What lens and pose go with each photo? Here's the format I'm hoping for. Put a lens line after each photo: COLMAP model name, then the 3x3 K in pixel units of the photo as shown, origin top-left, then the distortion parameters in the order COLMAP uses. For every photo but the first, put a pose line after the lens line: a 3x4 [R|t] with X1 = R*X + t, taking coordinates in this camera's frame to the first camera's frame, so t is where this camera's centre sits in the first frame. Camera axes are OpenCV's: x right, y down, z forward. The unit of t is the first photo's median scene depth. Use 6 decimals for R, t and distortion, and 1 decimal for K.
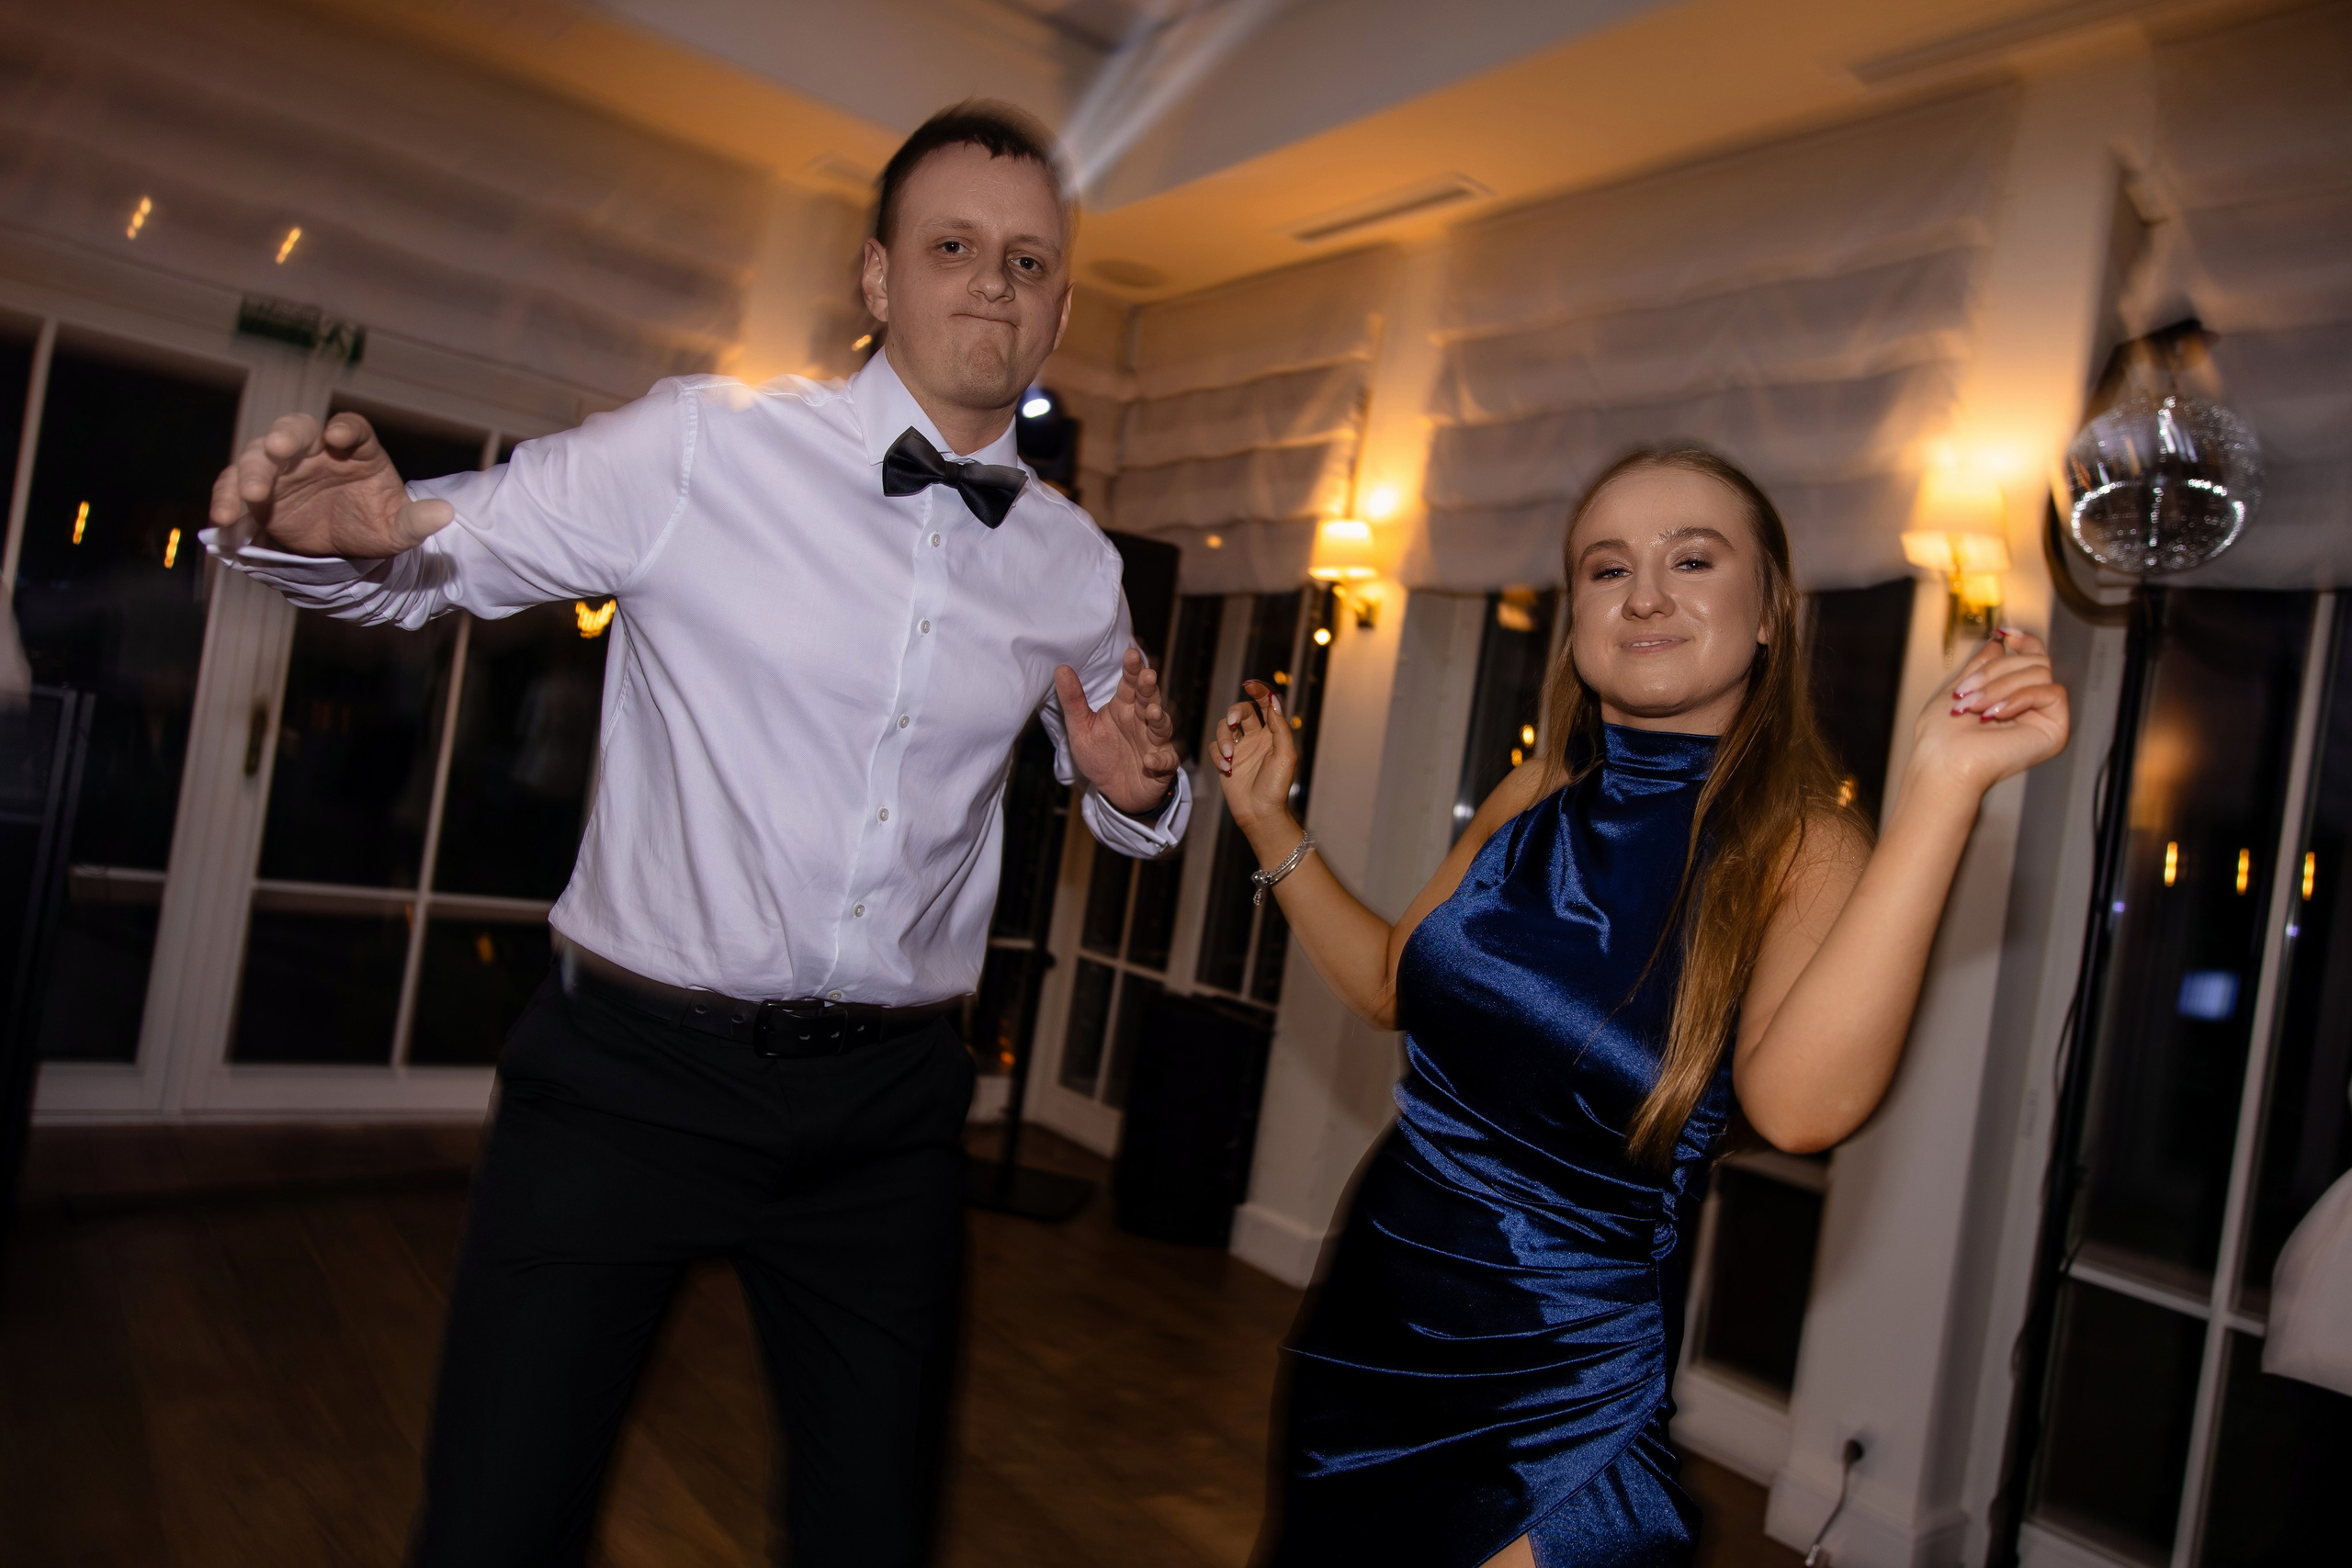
lens RADIAL K [[1560.3, 0, 1152.9], [0, 1560.3, 792.3], [0, 0, 1]] dist [0.038540, 0.000602]
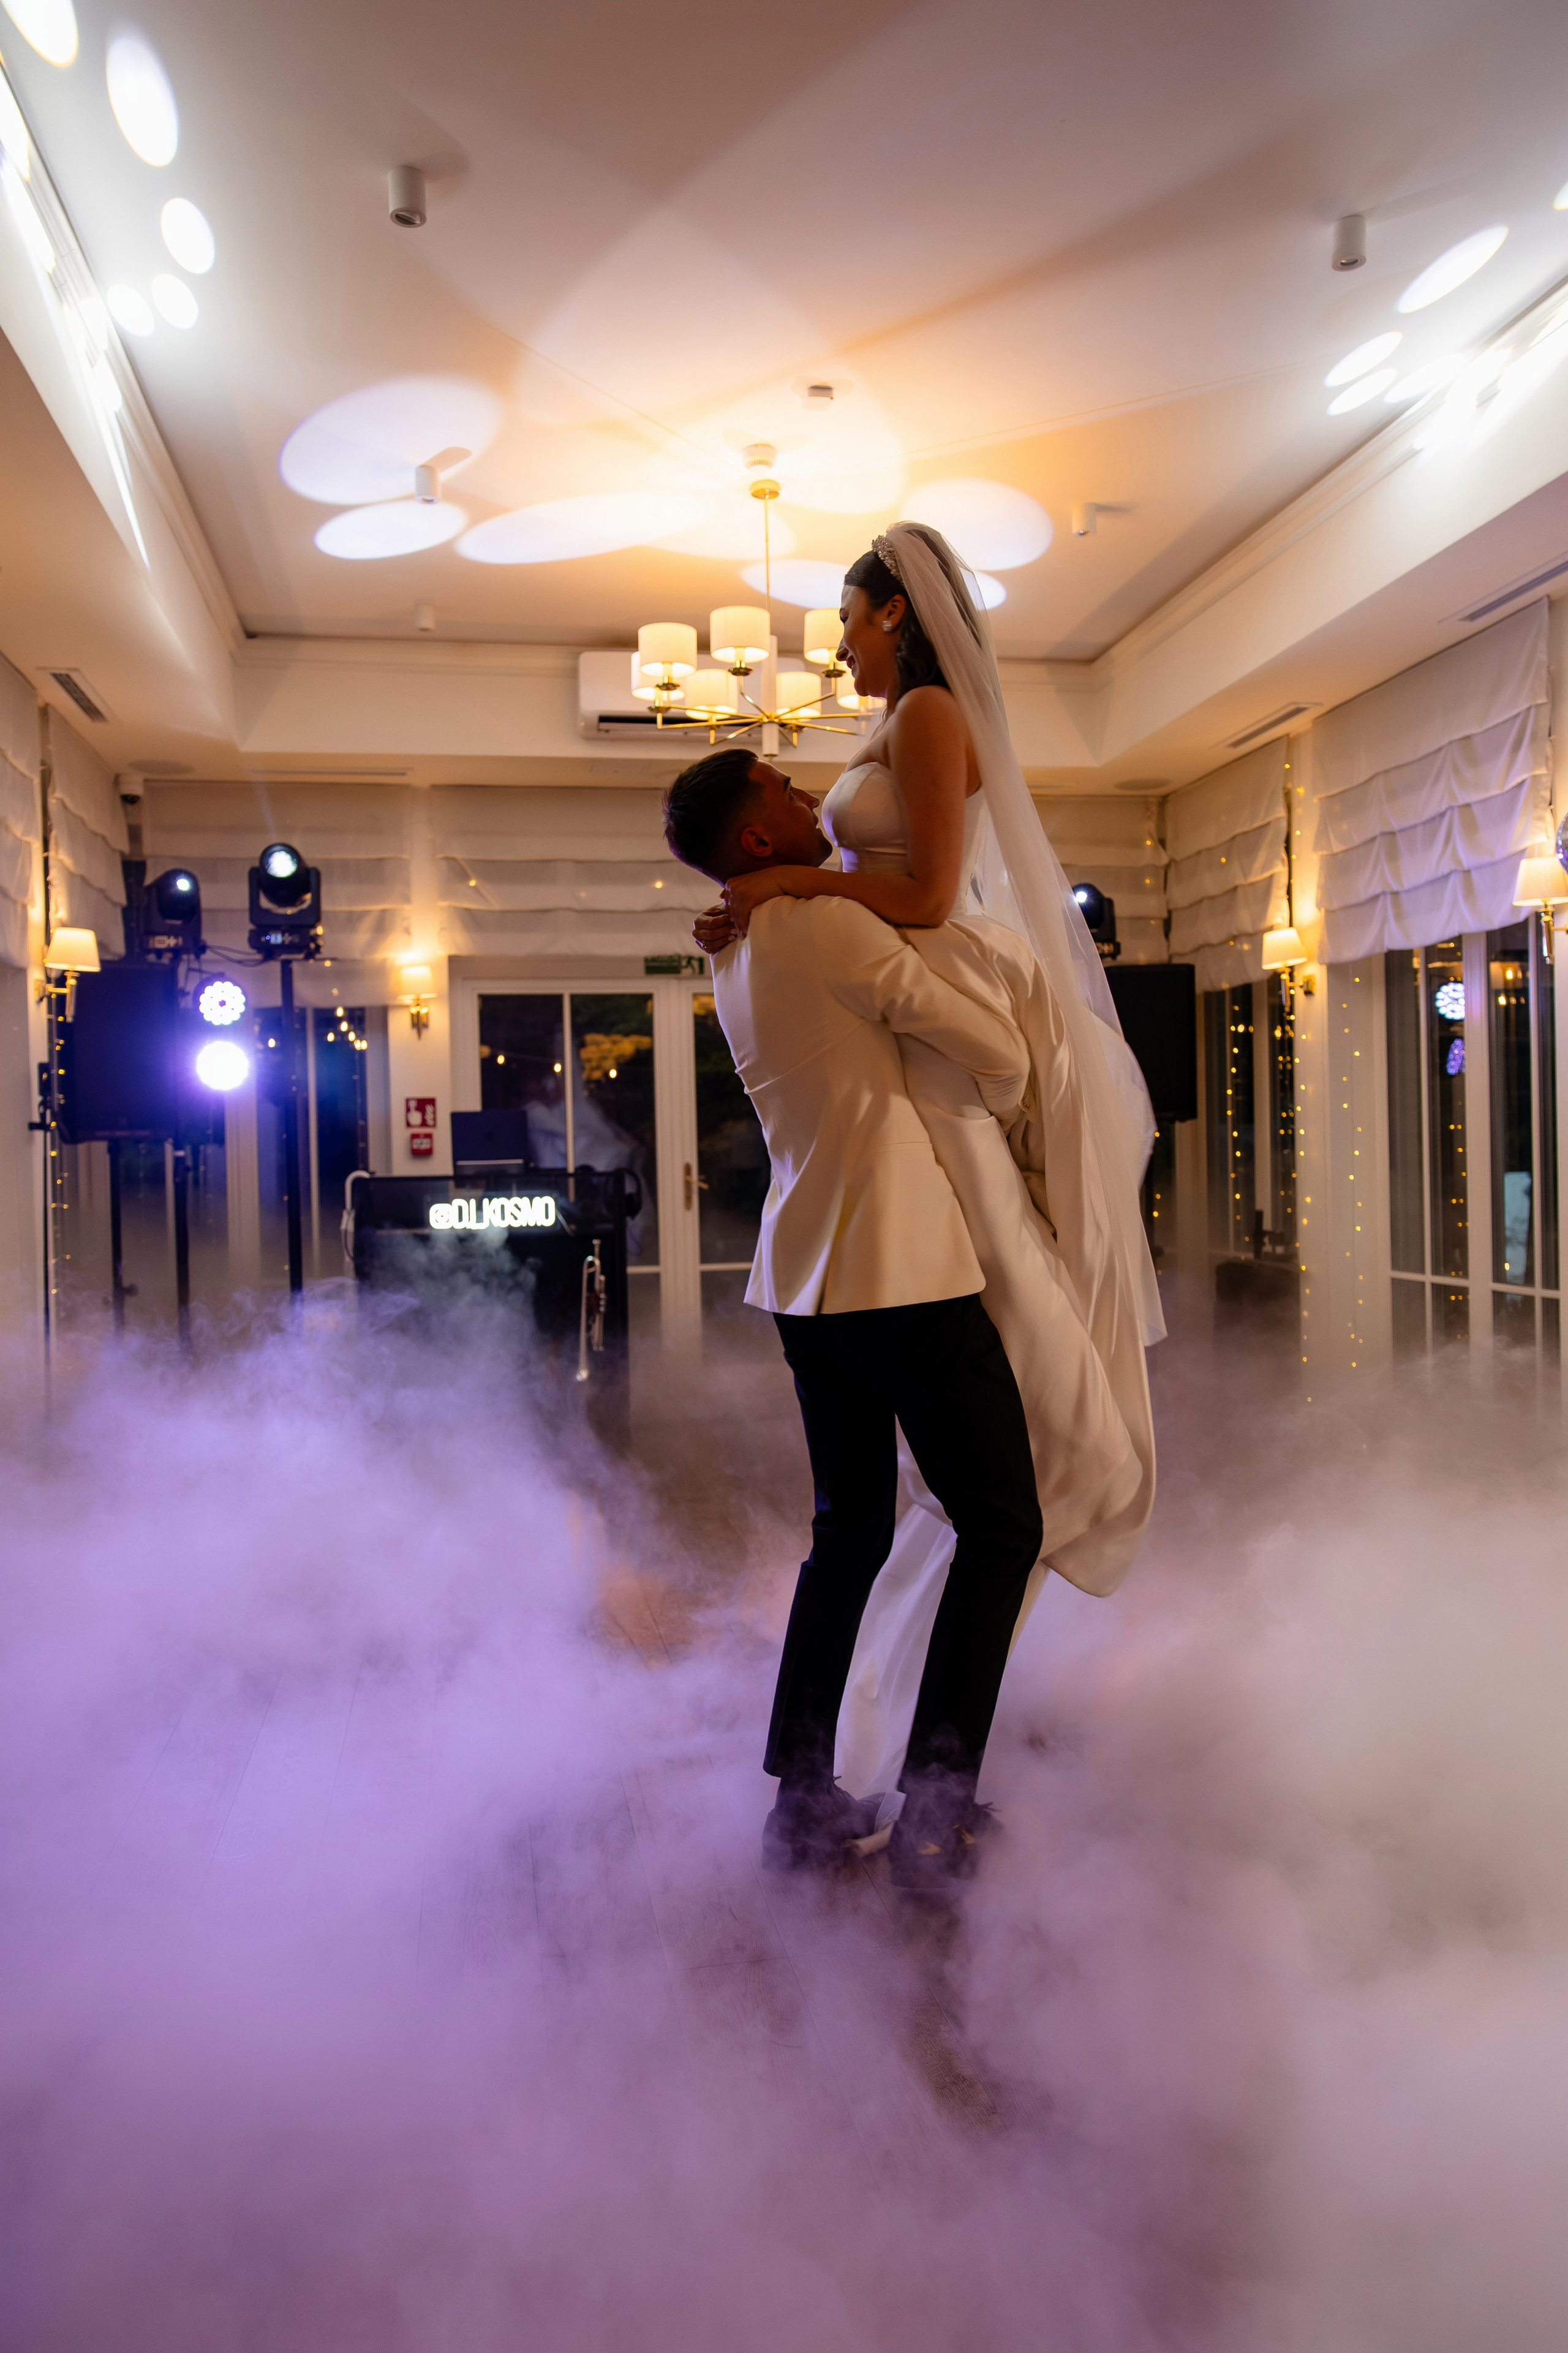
lens RADIAL K [[1635.0, 0, 795.6], [0, 1635.0, 1178.9], [0, 0, 1]] dist [0.006004, 0.001520]
pose [[0.888442, -0.161362, -0.429689, 0.348339], [0.158832, 0.986411, -0.042022, 0.056506], [0.430630, -0.030915, 0.901999, -0.636554]]
